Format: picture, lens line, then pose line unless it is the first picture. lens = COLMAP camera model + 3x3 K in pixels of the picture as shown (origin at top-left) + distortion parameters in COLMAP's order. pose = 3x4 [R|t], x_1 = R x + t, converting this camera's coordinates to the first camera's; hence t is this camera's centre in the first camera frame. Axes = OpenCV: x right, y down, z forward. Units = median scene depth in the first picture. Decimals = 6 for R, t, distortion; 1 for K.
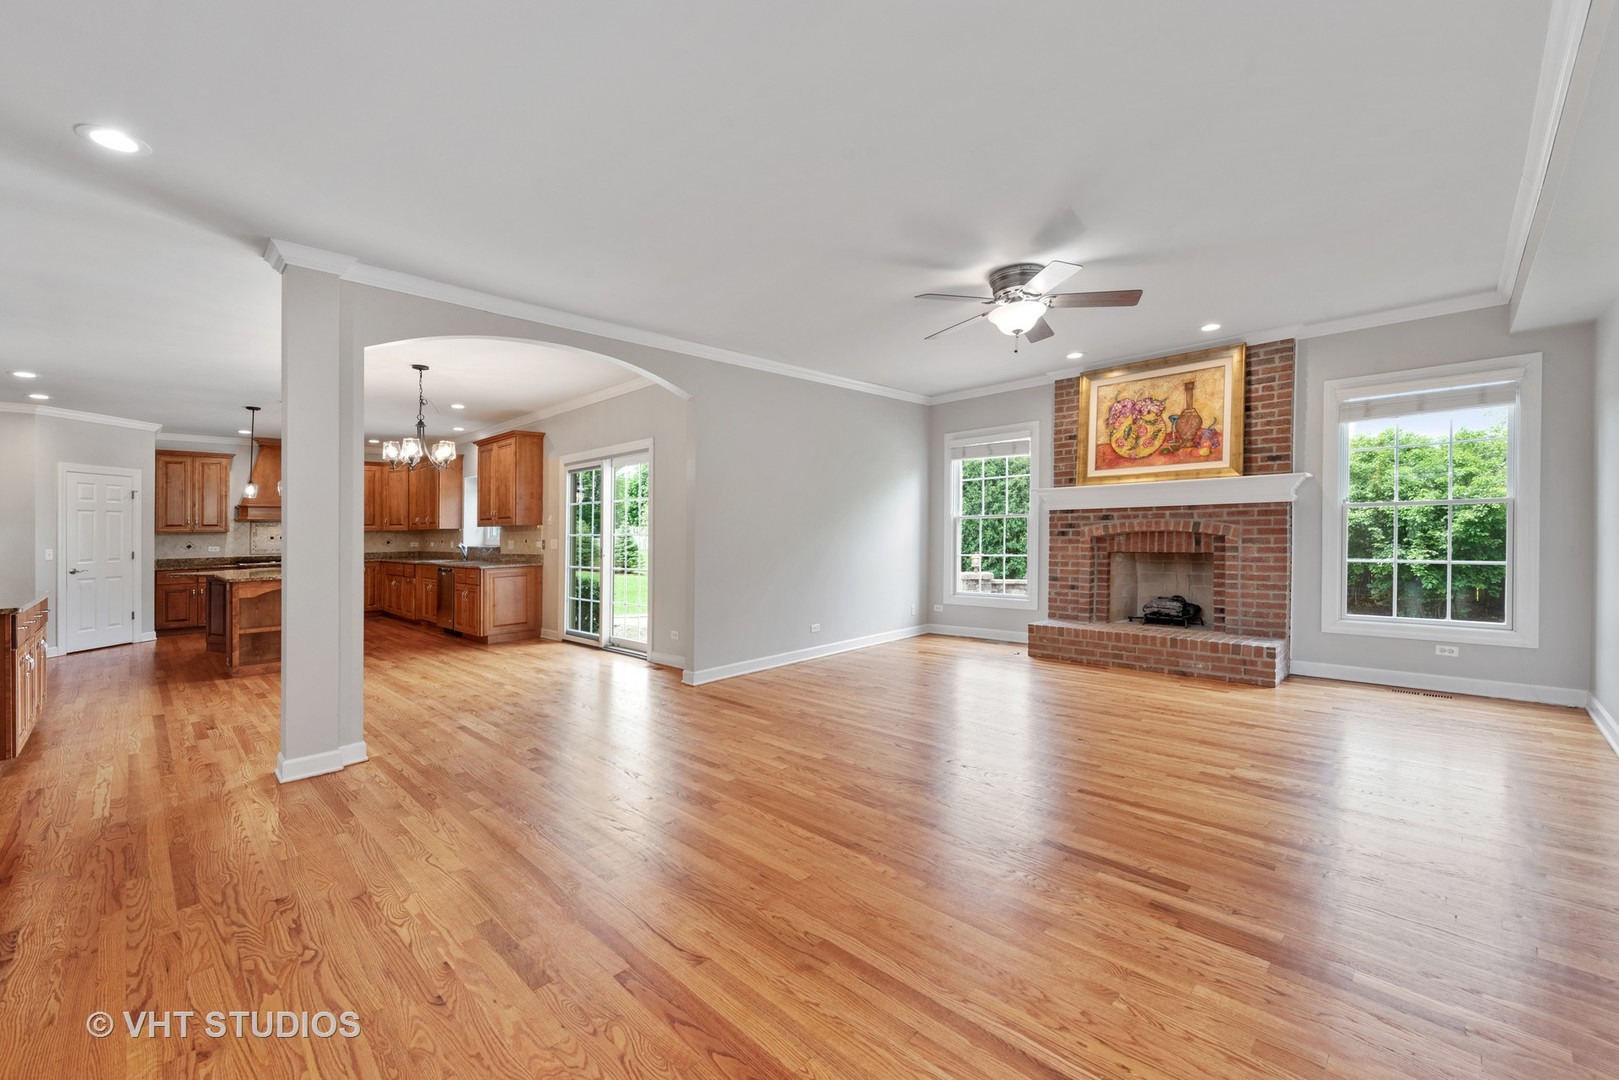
lens RADIAL K [[656.0, 0, 818.5], [0, 656.0, 525.0], [0, 0, 1]] dist [0.008059, -0.002024]
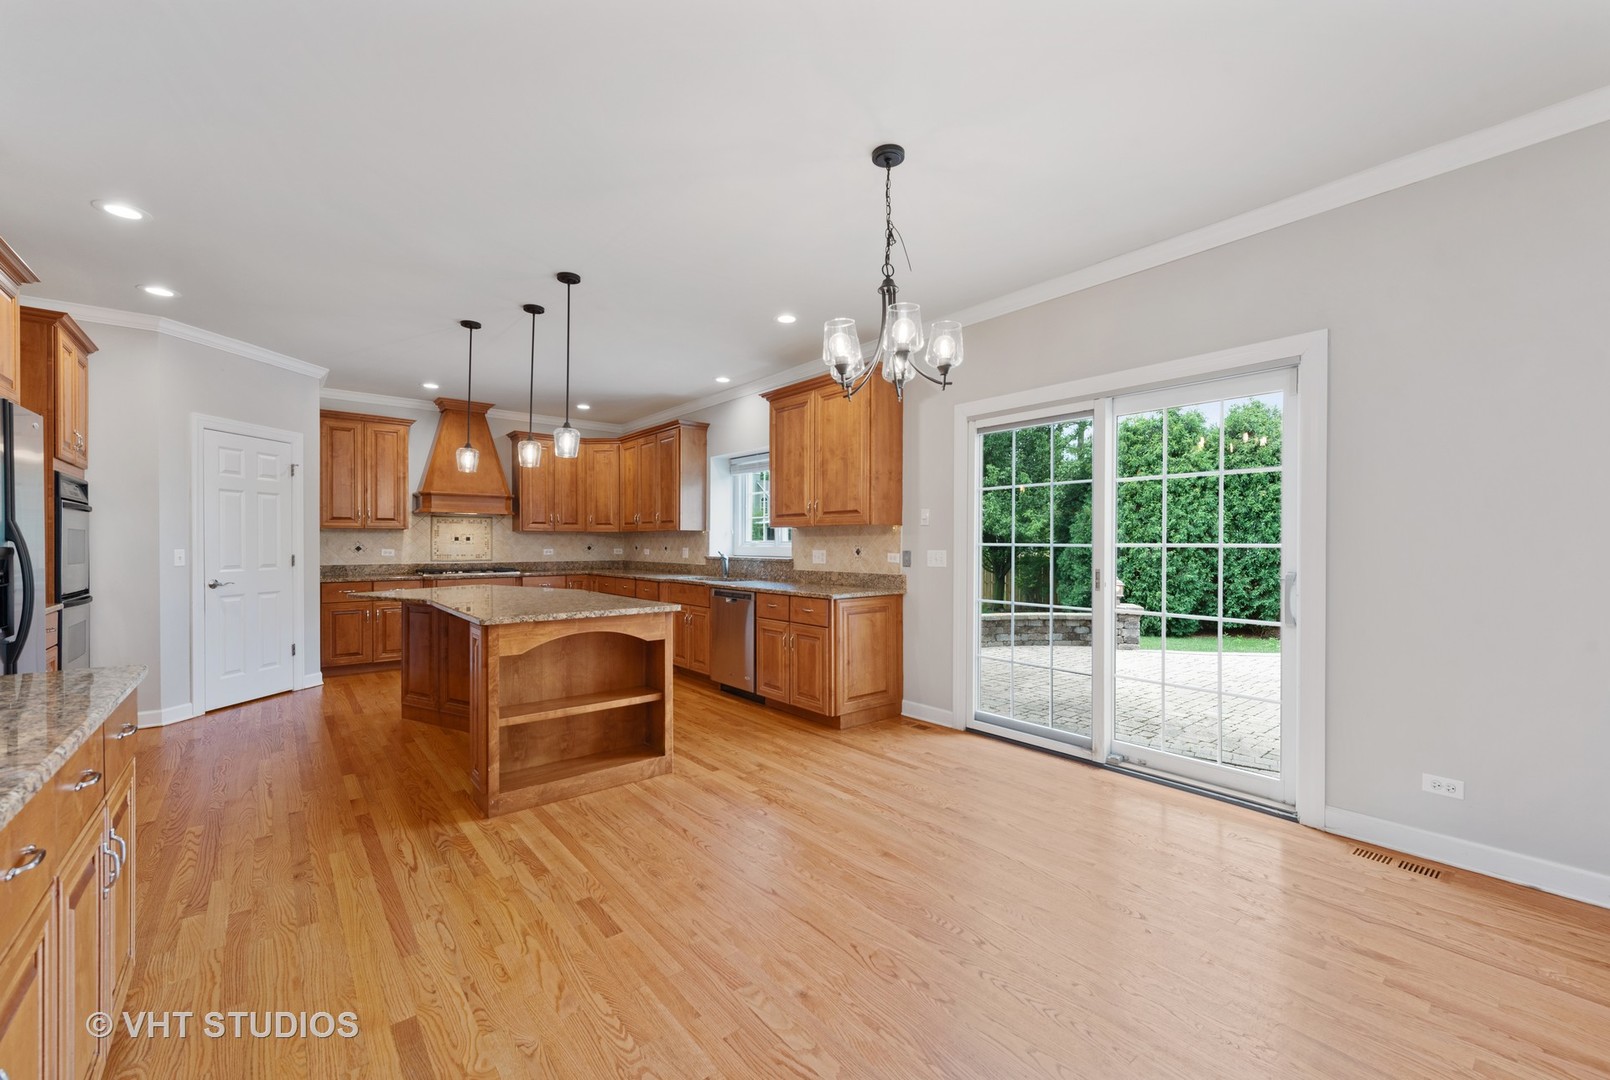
lens RADIAL K [[652.3, 0, 791.2], [0, 652.3, 555.0], [0, 0, 1]] dist [0.008059, -0.002024]
pose [[0.990882, 0.022639, -0.132813, -0.426957], [-0.018928, 0.999396, 0.029144, 0.010973], [0.133393, -0.026365, 0.990712, 0.388340]]
